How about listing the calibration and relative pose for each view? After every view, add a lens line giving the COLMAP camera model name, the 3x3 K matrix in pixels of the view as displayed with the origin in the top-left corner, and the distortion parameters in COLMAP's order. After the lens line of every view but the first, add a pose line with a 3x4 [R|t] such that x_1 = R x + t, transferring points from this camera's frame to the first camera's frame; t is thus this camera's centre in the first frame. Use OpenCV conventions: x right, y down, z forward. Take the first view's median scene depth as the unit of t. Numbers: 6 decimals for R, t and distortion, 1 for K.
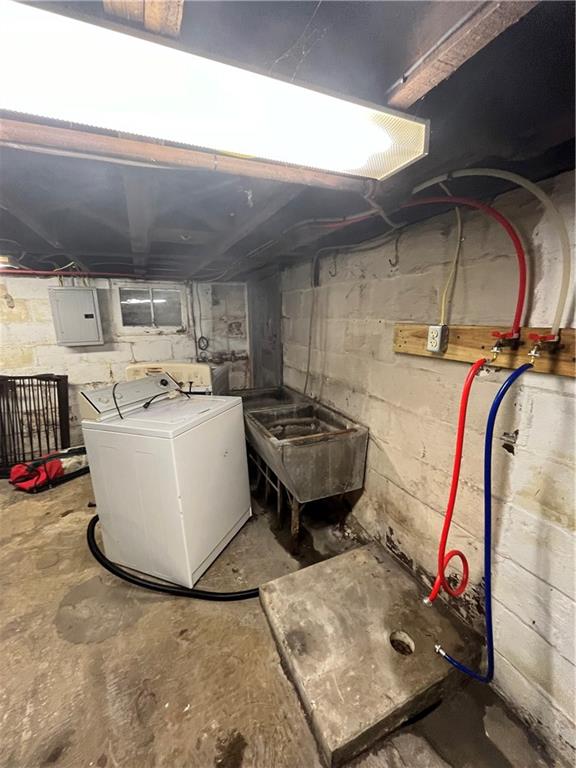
lens RADIAL K [[311.9, 0, 283.3], [0, 311.9, 380.9], [0, 0, 1]] dist [-0.003588, 0.000172]
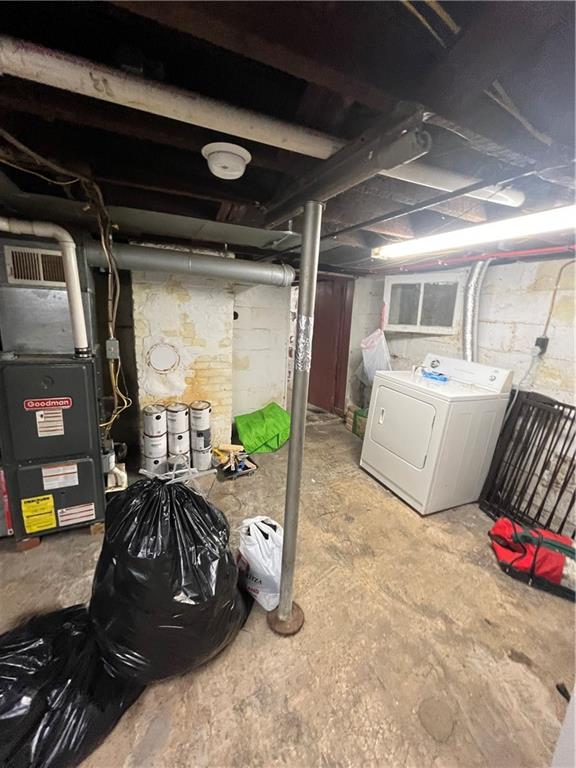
lens RADIAL K [[311.9, 0, 283.3], [0, 311.9, 380.9], [0, 0, 1]] dist [-0.003588, 0.000172]
pose [[0.020920, 0.248598, -0.968381, -0.250355], [-0.257937, 0.937145, 0.235007, -0.067150], [0.965935, 0.244864, 0.083728, 0.365235]]
